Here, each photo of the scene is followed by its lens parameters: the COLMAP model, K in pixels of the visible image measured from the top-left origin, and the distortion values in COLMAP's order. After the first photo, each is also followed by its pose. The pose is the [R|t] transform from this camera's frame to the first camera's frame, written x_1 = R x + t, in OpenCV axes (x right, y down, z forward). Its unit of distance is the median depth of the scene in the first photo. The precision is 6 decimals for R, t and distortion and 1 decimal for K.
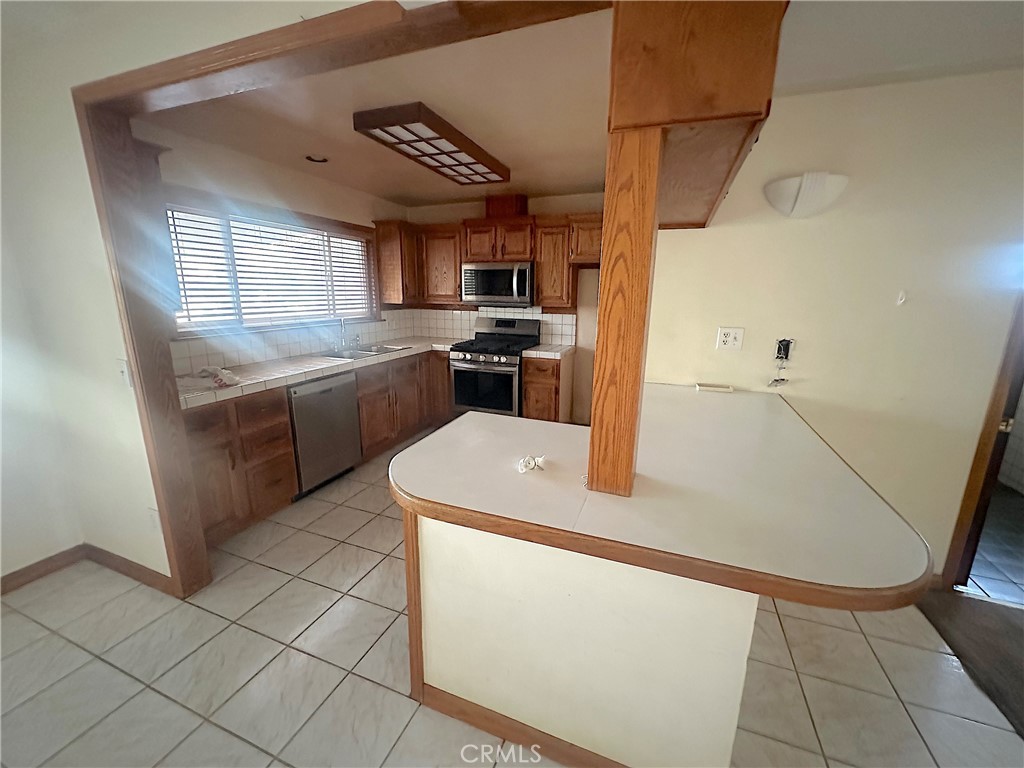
lens RADIAL K [[410.3, 0, 511.7], [0, 410.3, 385.7], [0, 0, 1]] dist [-0.002198, -0.000351]
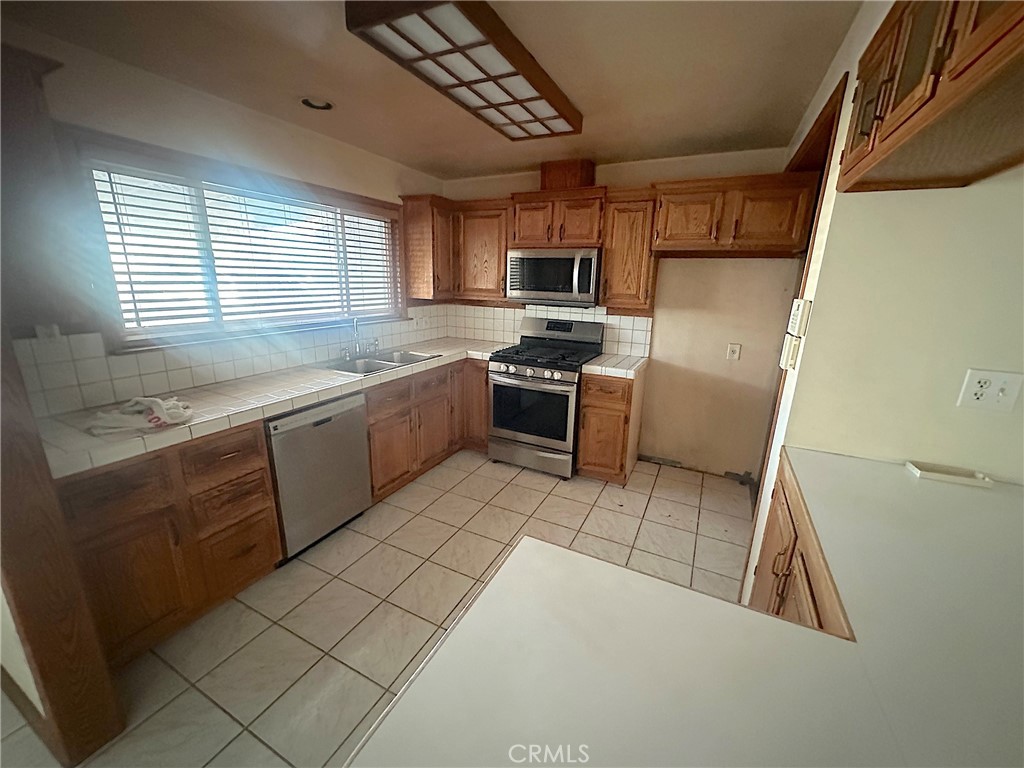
lens RADIAL K [[410.3, 0, 511.6], [0, 410.3, 385.4], [0, 0, 1]] dist [-0.002198, -0.000351]
pose [[0.995204, 0.037258, -0.090445, -0.036399], [-0.034559, 0.998915, 0.031225, -0.068335], [0.091510, -0.027949, 0.995412, 0.229022]]
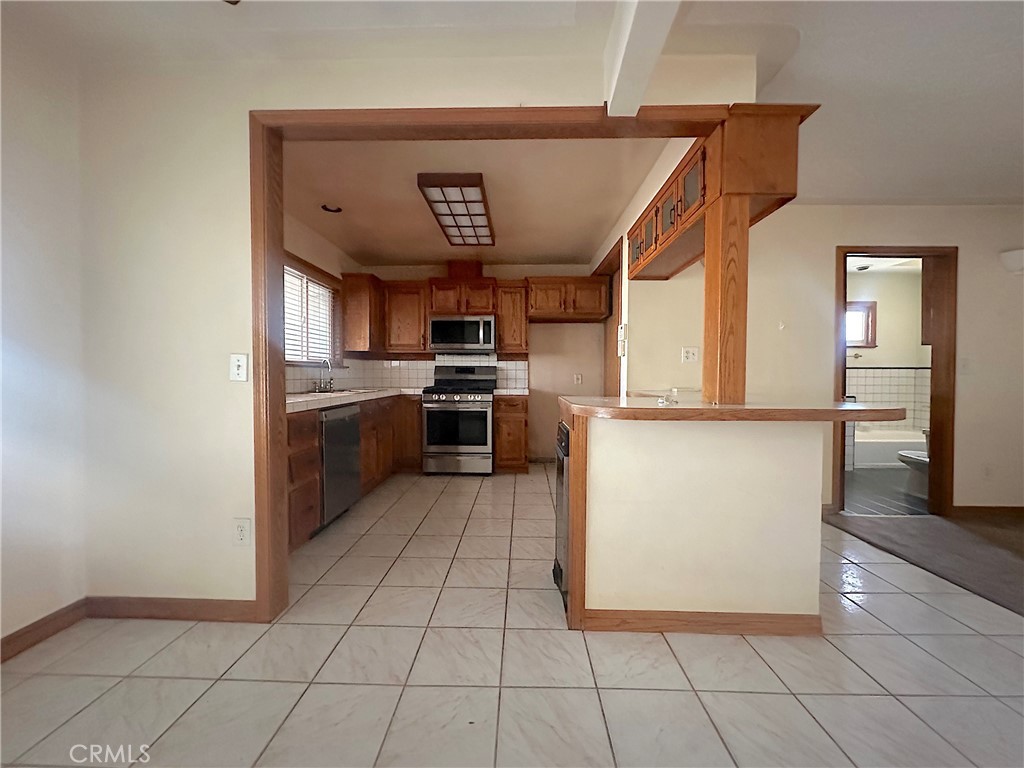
lens RADIAL K [[410.3, 0, 512.6], [0, 410.3, 384.5], [0, 0, 1]] dist [-0.002198, -0.000351]
pose [[0.941409, -0.016960, 0.336840, -0.311950], [0.083733, 0.979219, -0.184715, 0.116521], [-0.326708, 0.202097, 0.923265, -0.055855]]
